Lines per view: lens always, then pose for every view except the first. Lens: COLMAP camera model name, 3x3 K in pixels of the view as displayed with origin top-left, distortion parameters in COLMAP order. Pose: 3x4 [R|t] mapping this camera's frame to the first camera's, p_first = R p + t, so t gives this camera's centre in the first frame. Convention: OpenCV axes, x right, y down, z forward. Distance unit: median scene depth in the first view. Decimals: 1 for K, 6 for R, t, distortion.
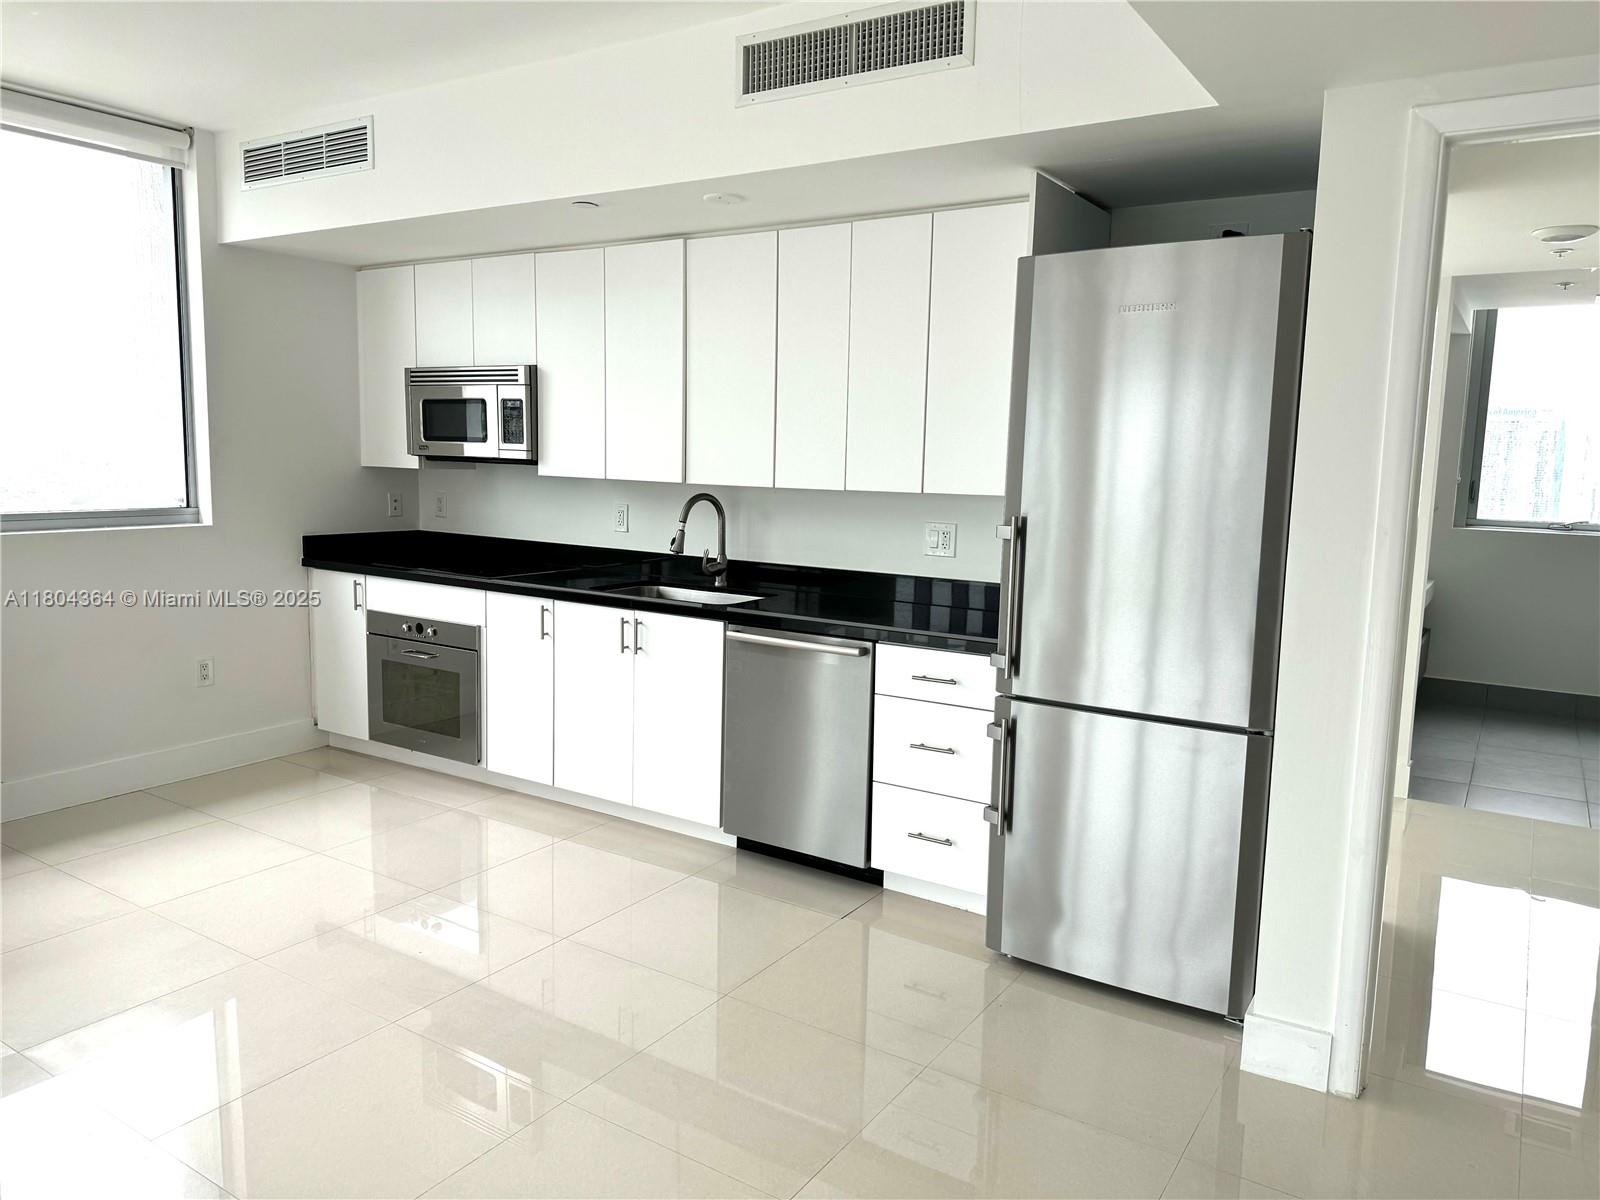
lens RADIAL K [[1117.3, 0, 802.9], [0, 1117.3, 594.7], [0, 0, 1]] dist [0.061367, -0.074335]
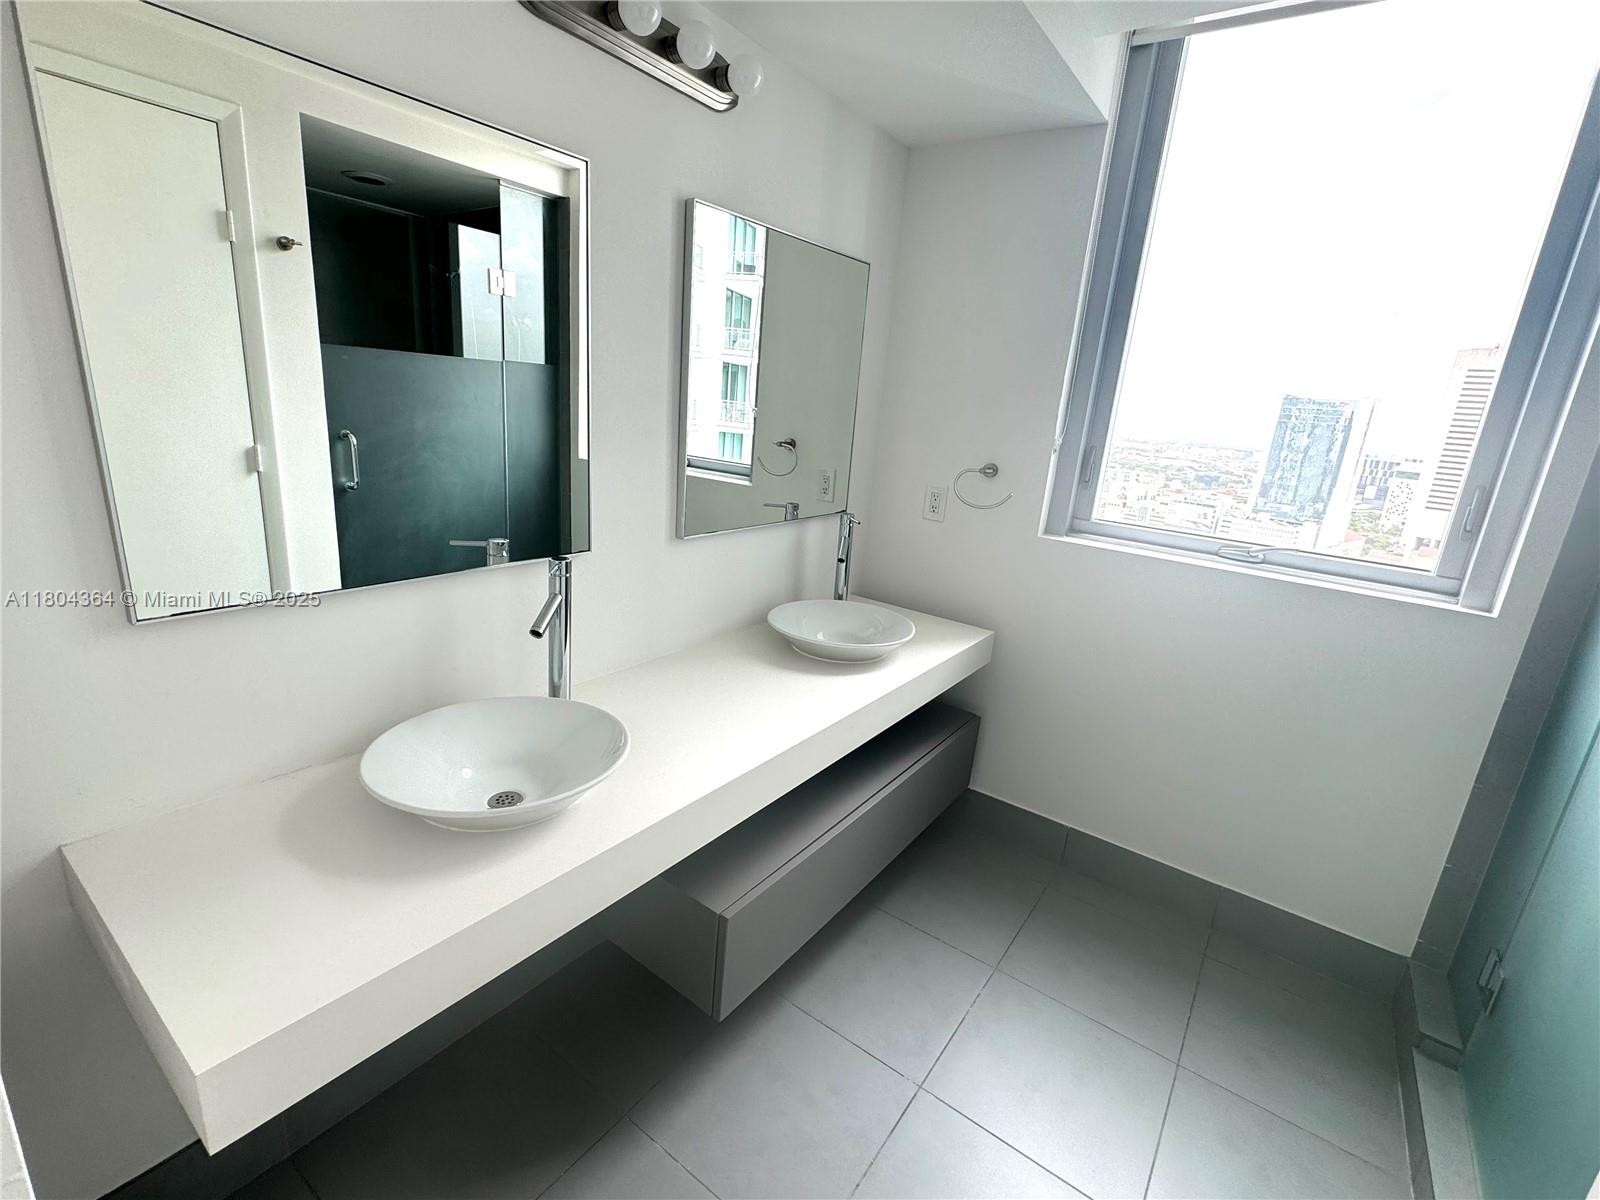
lens RADIAL K [[711.1, 0, 796.3], [0, 711.1, 597.9], [0, 0, 1]] dist [-0.001783, -0.000344]
pose [[0.996533, 0.068941, -0.046578, 0.485723], [-0.061666, 0.987834, 0.142764, -0.071347], [0.055854, -0.139397, 0.988660, 0.671681]]
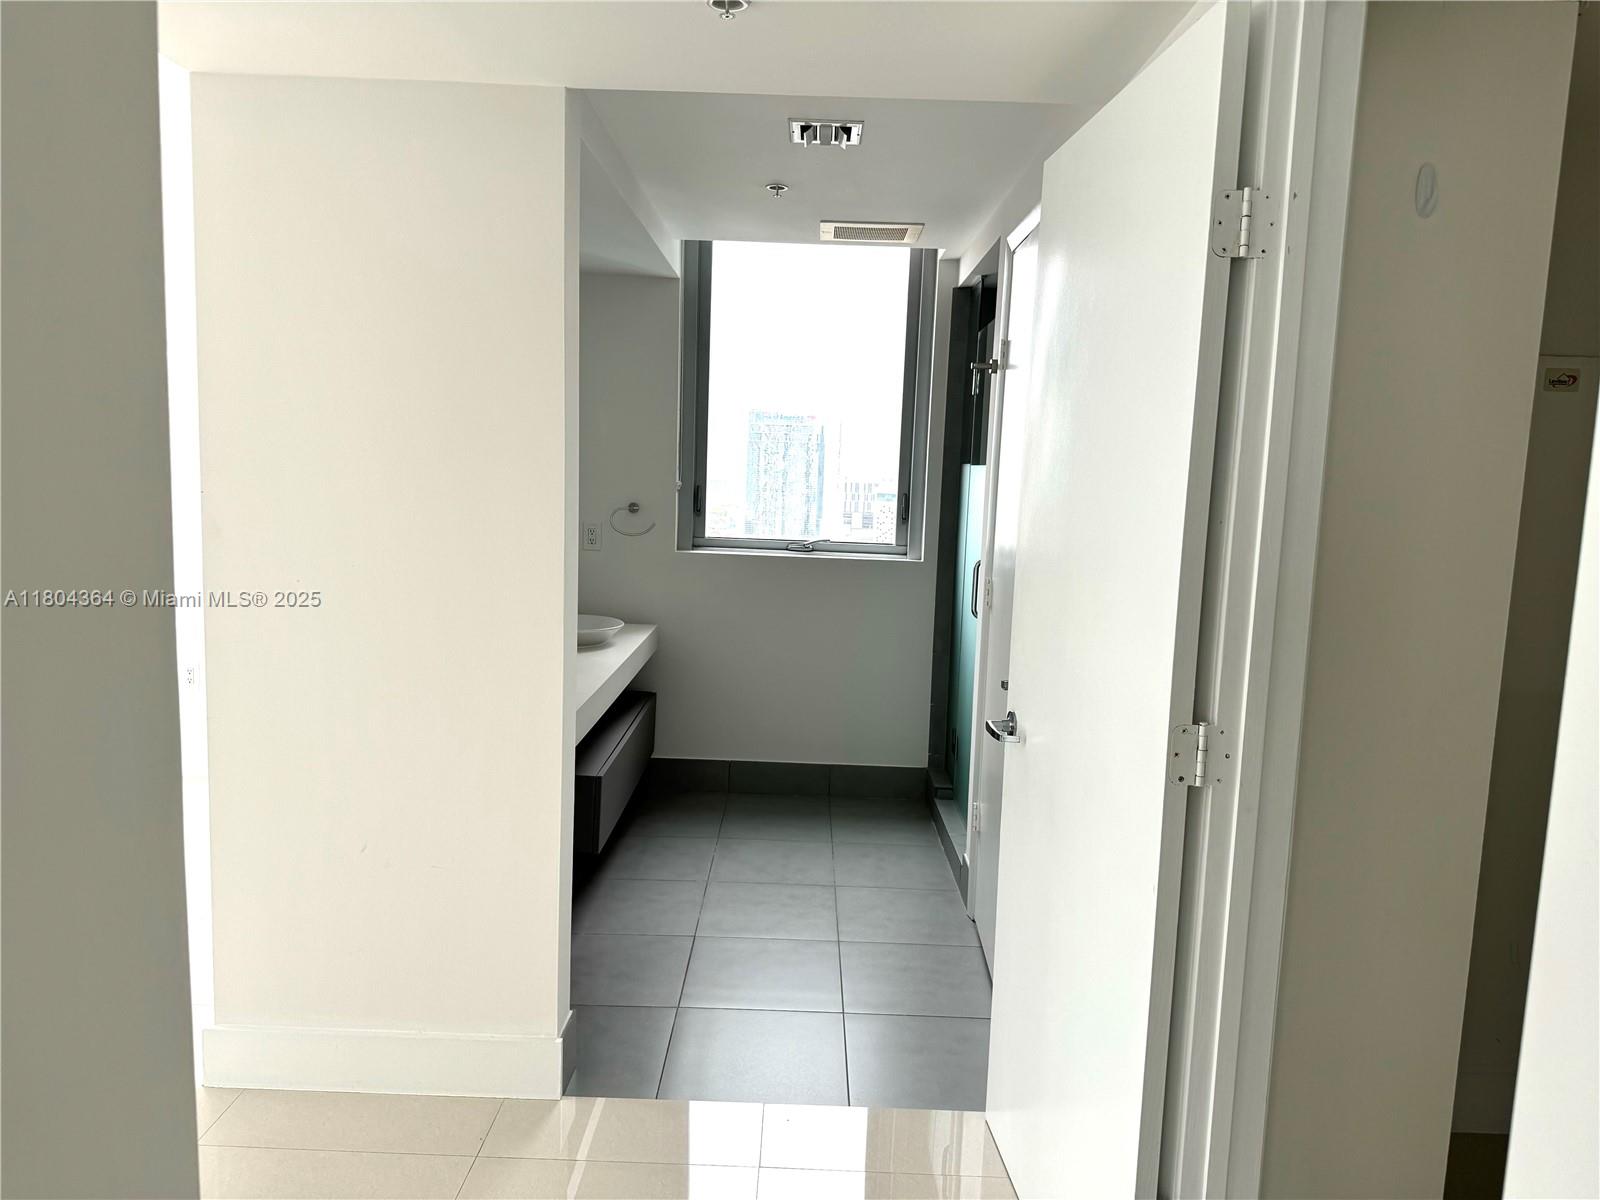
lens RADIAL K [[1117.3, 0, 803.5], [0, 1117.3, 603.7], [0, 0, 1]] dist [0.061367, -0.074335]
pose [[0.842117, -0.059273, 0.536027, 0.261993], [0.051592, 0.998237, 0.029331, -0.042797], [-0.536821, 0.002954, 0.843691, 0.358798]]
